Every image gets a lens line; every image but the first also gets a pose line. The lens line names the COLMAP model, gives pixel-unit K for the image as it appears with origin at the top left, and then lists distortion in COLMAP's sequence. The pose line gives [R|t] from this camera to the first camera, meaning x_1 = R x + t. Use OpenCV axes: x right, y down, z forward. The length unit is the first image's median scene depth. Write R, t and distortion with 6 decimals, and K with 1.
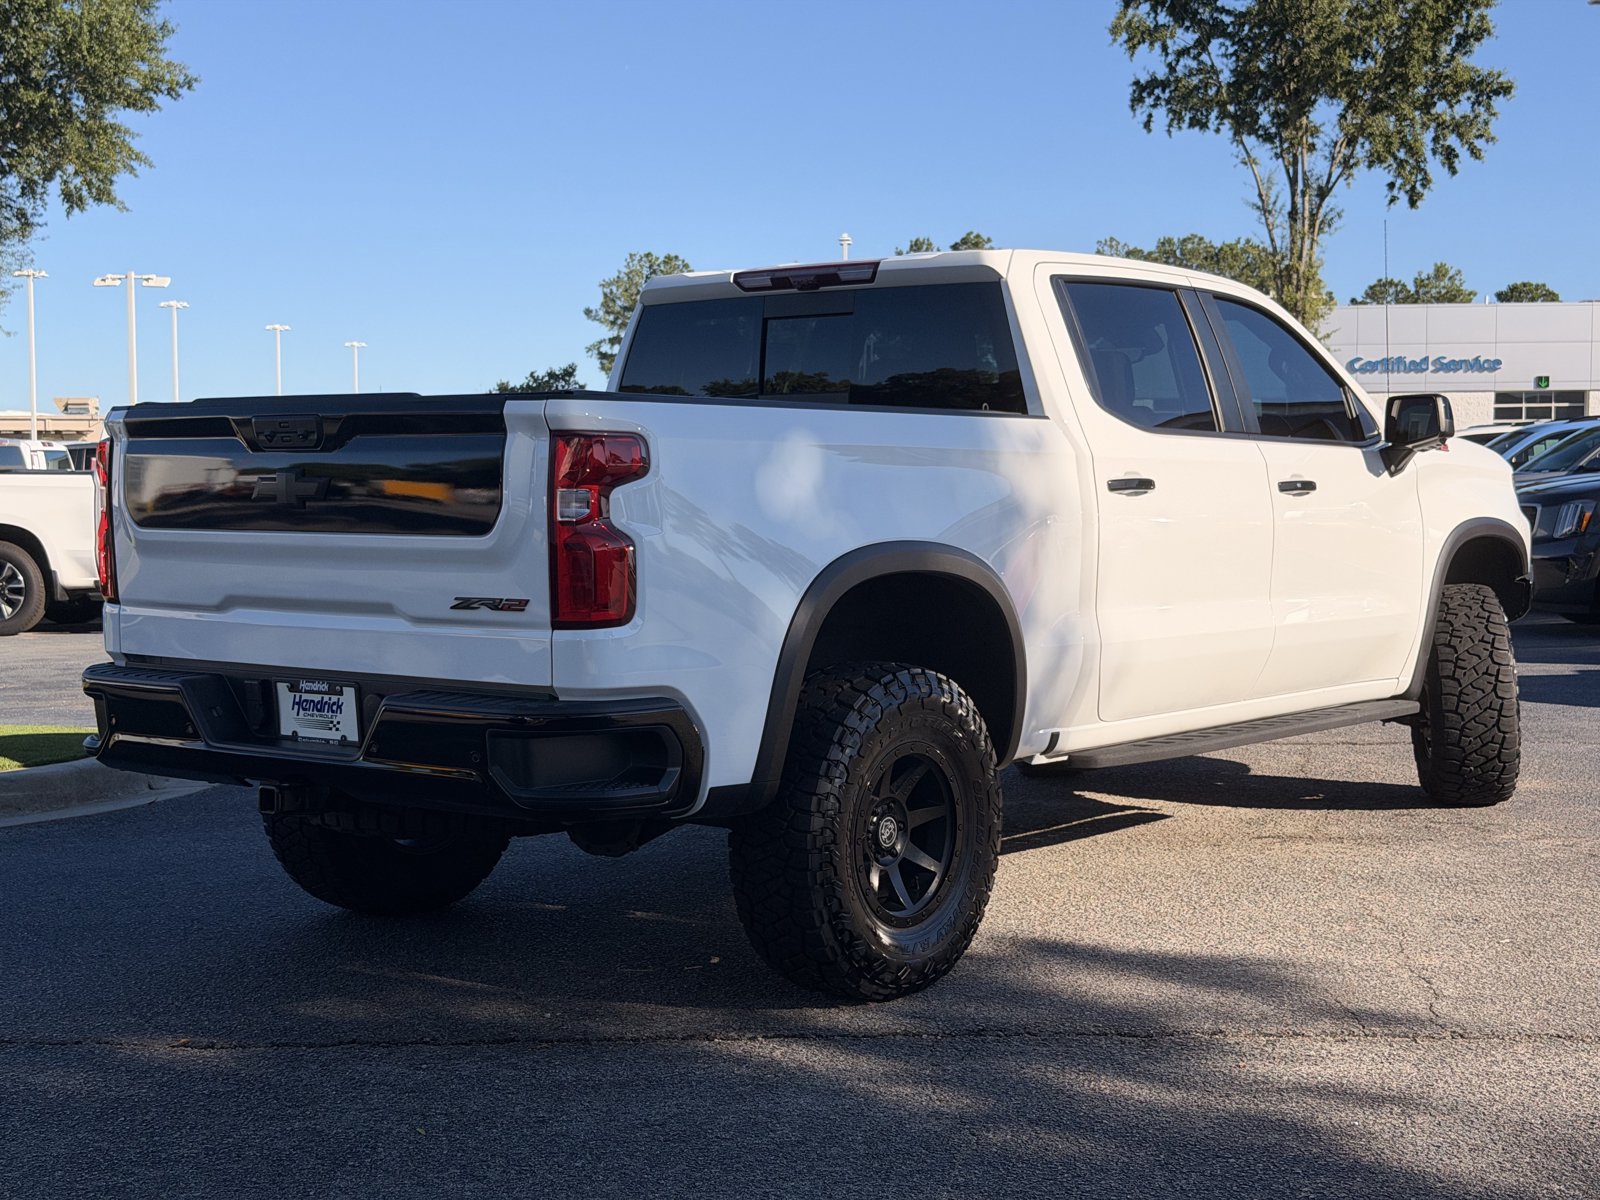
lens RADIAL K [[2340.5, 0, 766.9], [0, 2340.5, 643.3], [0, 0, 1]] dist [0.116075, 0.000000]
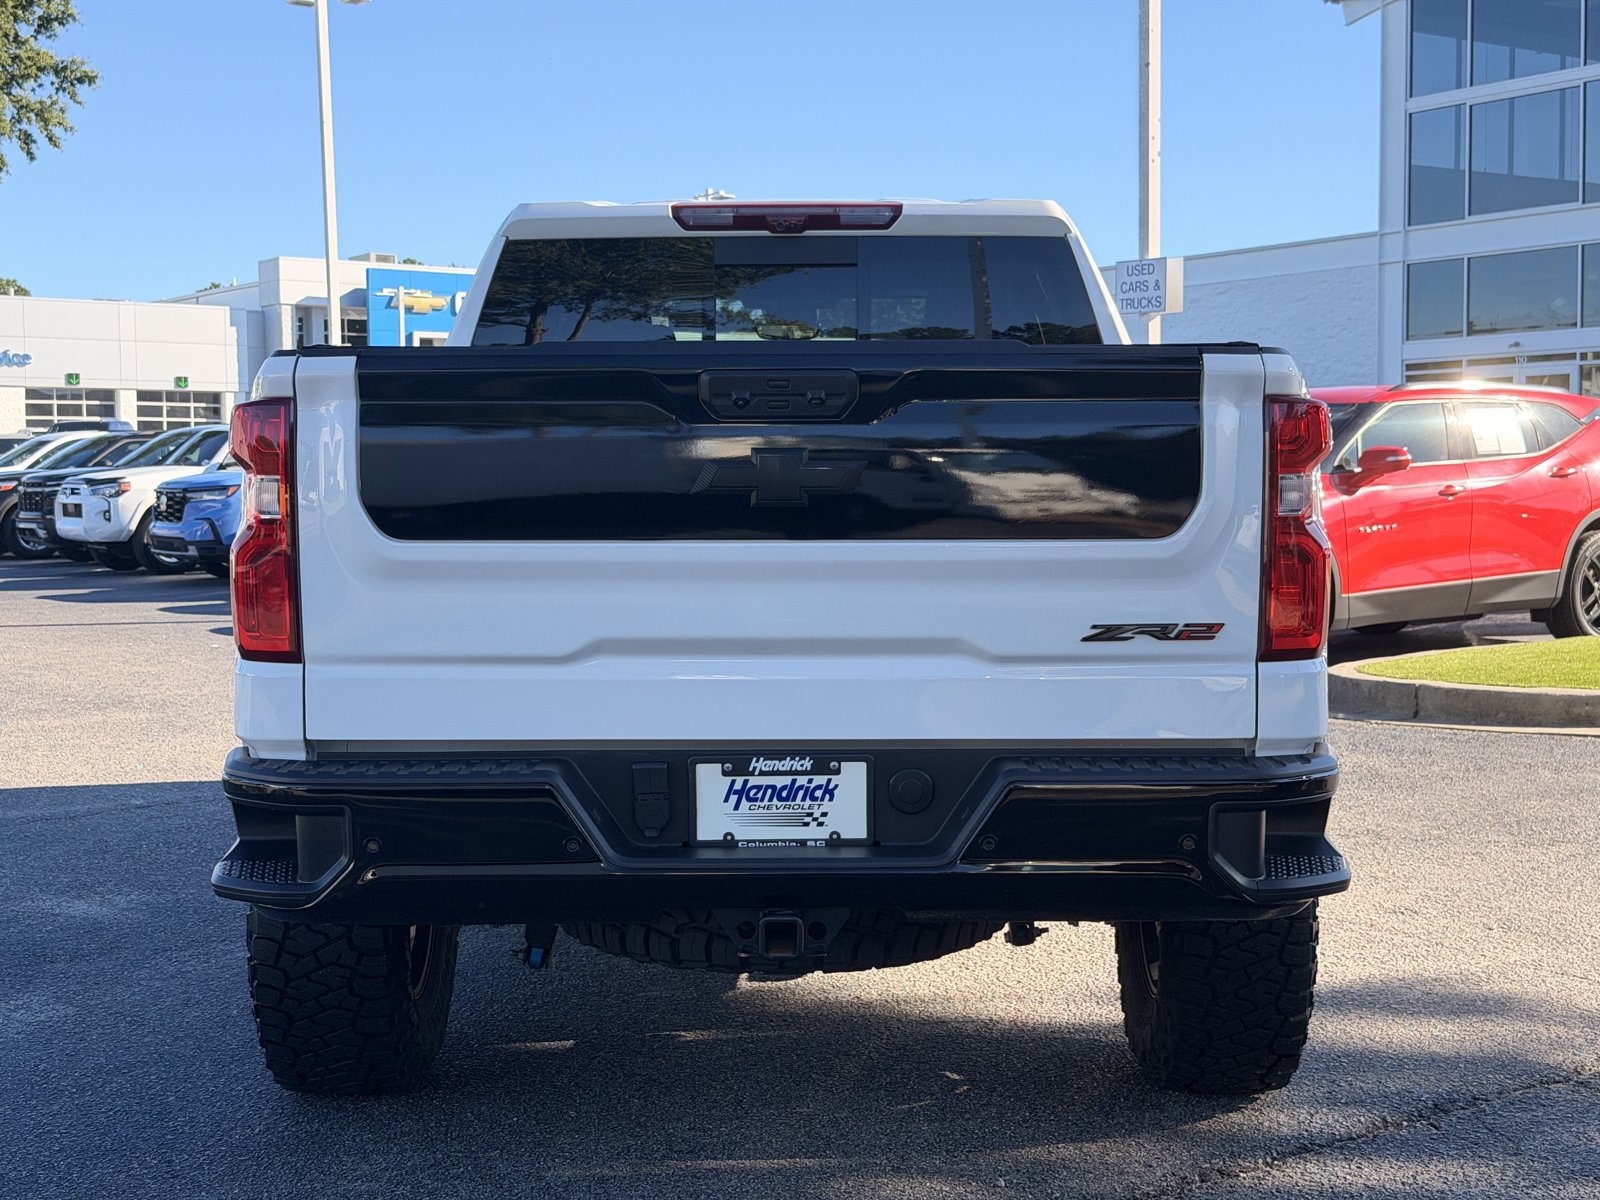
lens RADIAL K [[2340.5, 0, 799.9], [0, 2340.5, 600.2], [0, 0, 1]] dist [0.116075, 0.000000]
pose [[0.777207, -0.036855, 0.628165, -0.595021], [0.047999, 0.998847, -0.000783, -0.027900], [-0.627411, 0.030760, 0.778080, 0.446777]]
